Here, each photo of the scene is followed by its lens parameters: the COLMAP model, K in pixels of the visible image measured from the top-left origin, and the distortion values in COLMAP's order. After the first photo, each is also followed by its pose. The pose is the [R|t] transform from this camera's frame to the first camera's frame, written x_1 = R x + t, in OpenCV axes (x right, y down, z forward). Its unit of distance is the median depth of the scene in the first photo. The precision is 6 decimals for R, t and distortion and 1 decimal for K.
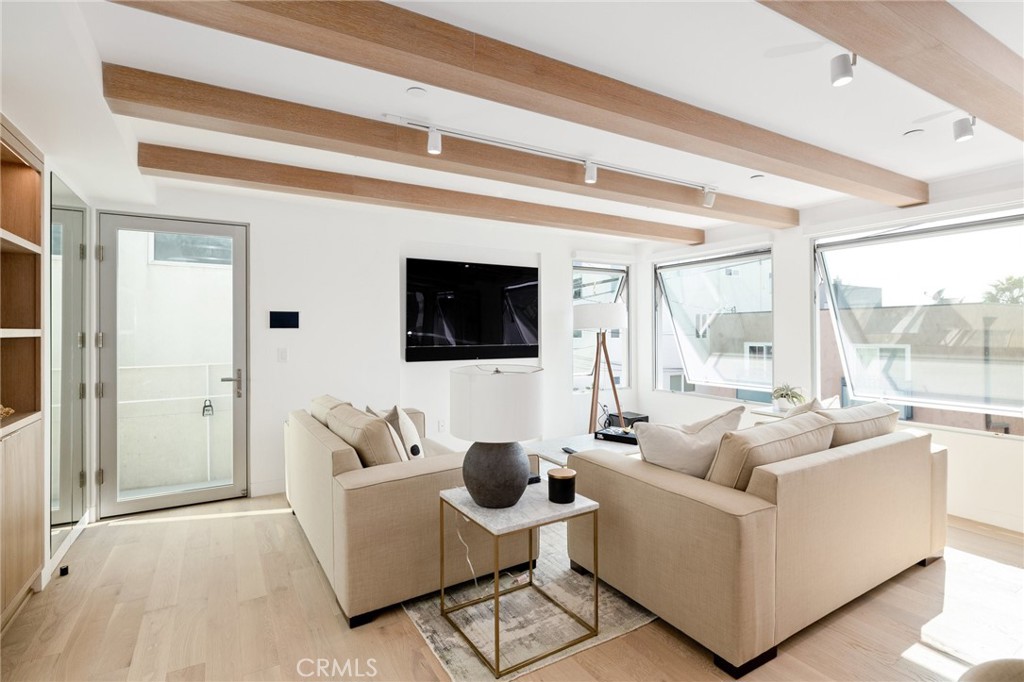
lens RADIAL K [[496.7, 0, 512.6], [0, 496.7, 321.2], [0, 0, 1]] dist [-0.003702, -0.000484]
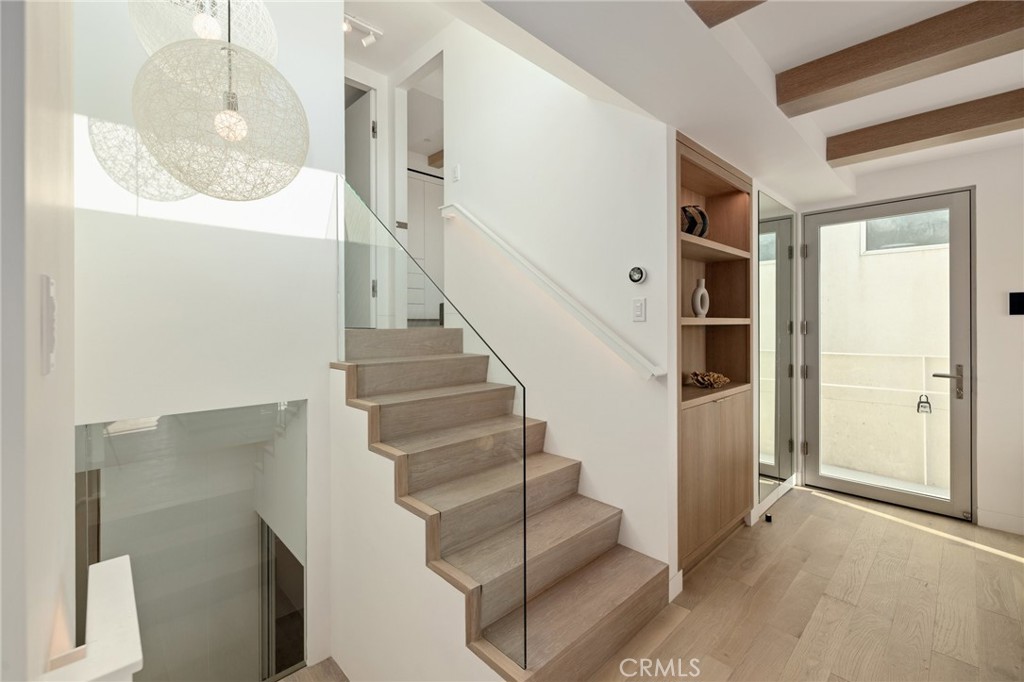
lens RADIAL K [[437.9, 0, 510.7], [0, 437.9, 324.3], [0, 0, 1]] dist [0.000429, 0.000085]
pose [[0.224025, 0.000974, -0.974583, -0.005249], [0.023551, 0.999702, 0.006413, 0.008122], [0.974299, -0.024390, 0.223936, 0.122263]]
